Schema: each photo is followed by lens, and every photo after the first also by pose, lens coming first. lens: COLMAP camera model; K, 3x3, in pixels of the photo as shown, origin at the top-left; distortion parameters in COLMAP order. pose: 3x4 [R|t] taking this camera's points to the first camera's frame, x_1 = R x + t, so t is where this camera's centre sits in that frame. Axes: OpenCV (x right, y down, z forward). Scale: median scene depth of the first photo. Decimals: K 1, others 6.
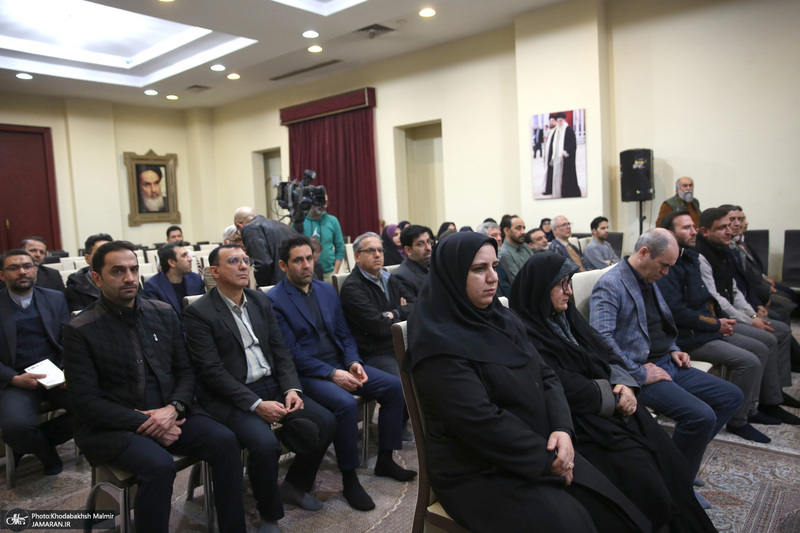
lens RADIAL K [[594.3, 0, 401.5], [0, 594.3, 264.0], [0, 0, 1]] dist [-0.039958, 0.020815]
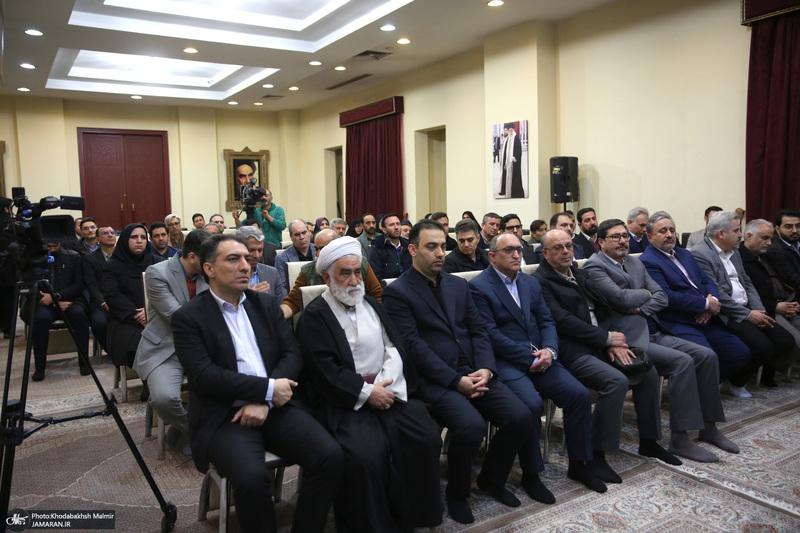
lens RADIAL K [[655.4, 0, 393.7], [0, 655.4, 259.4], [0, 0, 1]] dist [-0.021828, 0.005743]
pose [[0.951127, 0.051107, -0.304541, 0.439888], [-0.049926, 0.998685, 0.011672, 0.003138], [0.304737, 0.004102, 0.952428, -0.266416]]
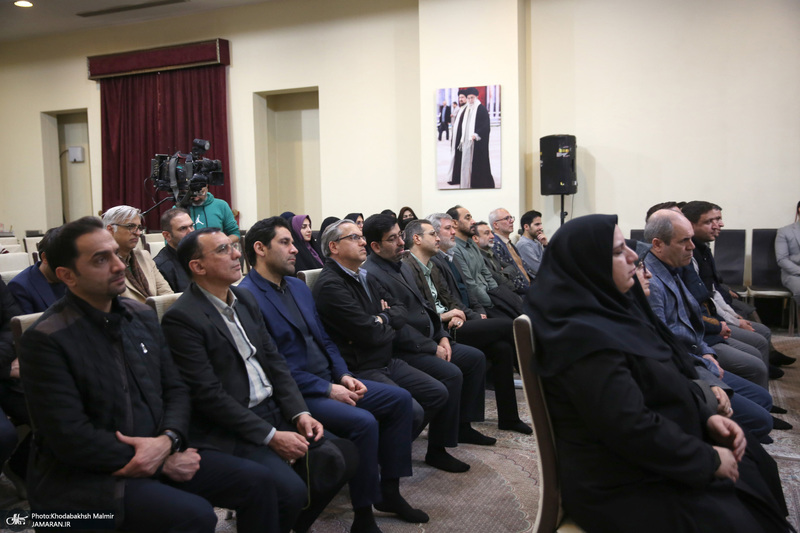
lens RADIAL K [[725.9, 0, 397.5], [0, 725.9, 271.1], [0, 0, 1]] dist [0.026392, 0.000000]
pose [[0.963959, 0.003737, 0.266025, -0.109694], [-0.003869, 0.999993, -0.000027, 0.008183], [-0.266023, -0.001003, 0.963966, 0.016976]]
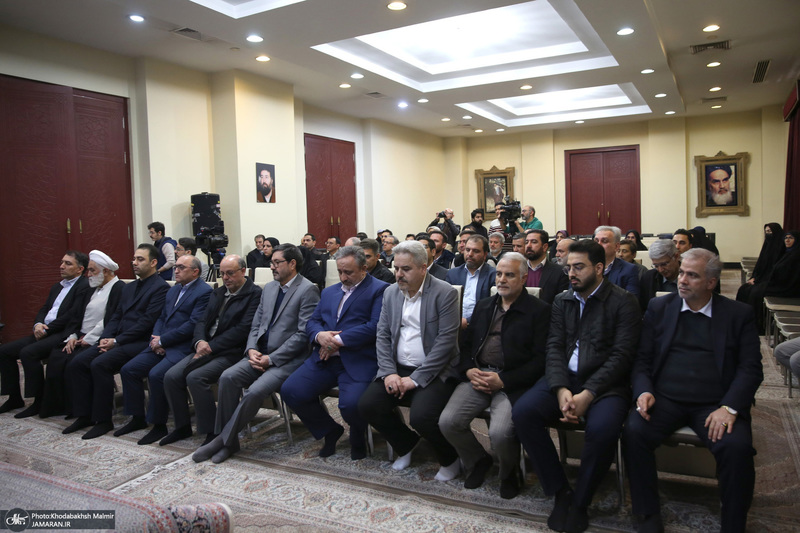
lens RADIAL K [[594.3, 0, 398.6], [0, 594.3, 268.2], [0, 0, 1]] dist [-0.039958, 0.020815]
pose [[0.193060, 0.114870, -0.974440, 0.973883], [-0.063954, 0.992485, 0.104326, -0.076546], [0.979101, 0.042178, 0.198955, 0.271962]]
